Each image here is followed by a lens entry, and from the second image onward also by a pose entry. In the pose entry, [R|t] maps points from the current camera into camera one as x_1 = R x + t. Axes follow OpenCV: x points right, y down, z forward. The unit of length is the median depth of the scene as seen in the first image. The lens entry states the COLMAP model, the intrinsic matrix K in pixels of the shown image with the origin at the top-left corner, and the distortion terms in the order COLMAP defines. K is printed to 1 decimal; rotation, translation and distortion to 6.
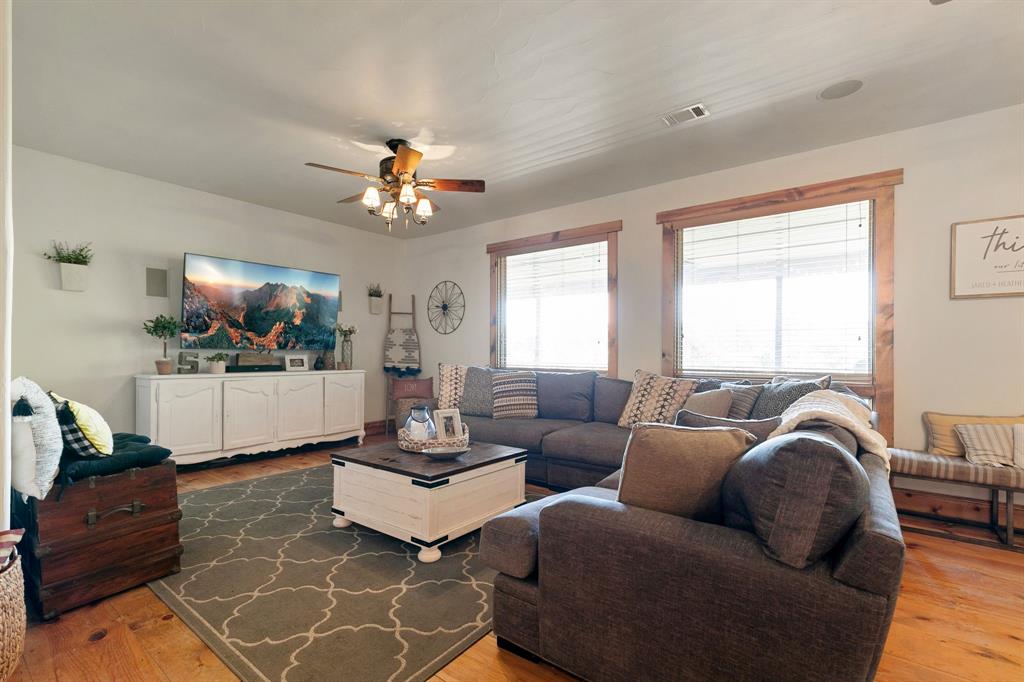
lens RADIAL K [[463.2, 0, 501.8], [0, 463.2, 353.9], [0, 0, 1]] dist [0.003630, -0.001049]
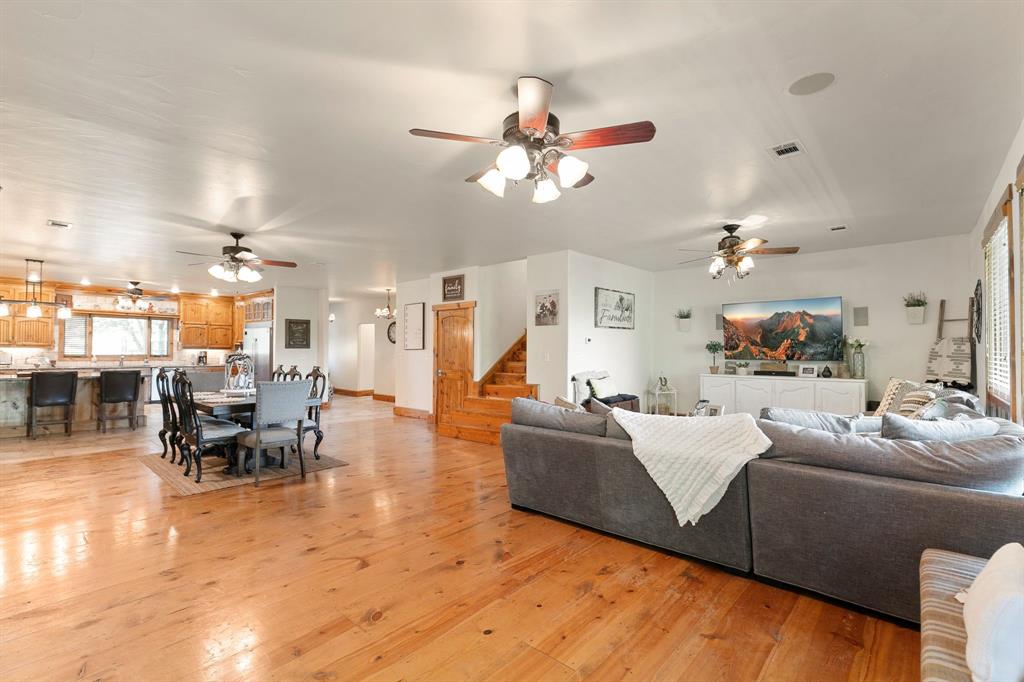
lens RADIAL K [[463.2, 0, 513.7], [0, 463.2, 344.3], [0, 0, 1]] dist [0.003630, -0.001049]
pose [[-0.054437, -0.016498, -0.998381, 1.268247], [-0.001802, 0.999863, -0.016424, -0.045136], [0.998516, 0.000905, -0.054459, 0.371831]]
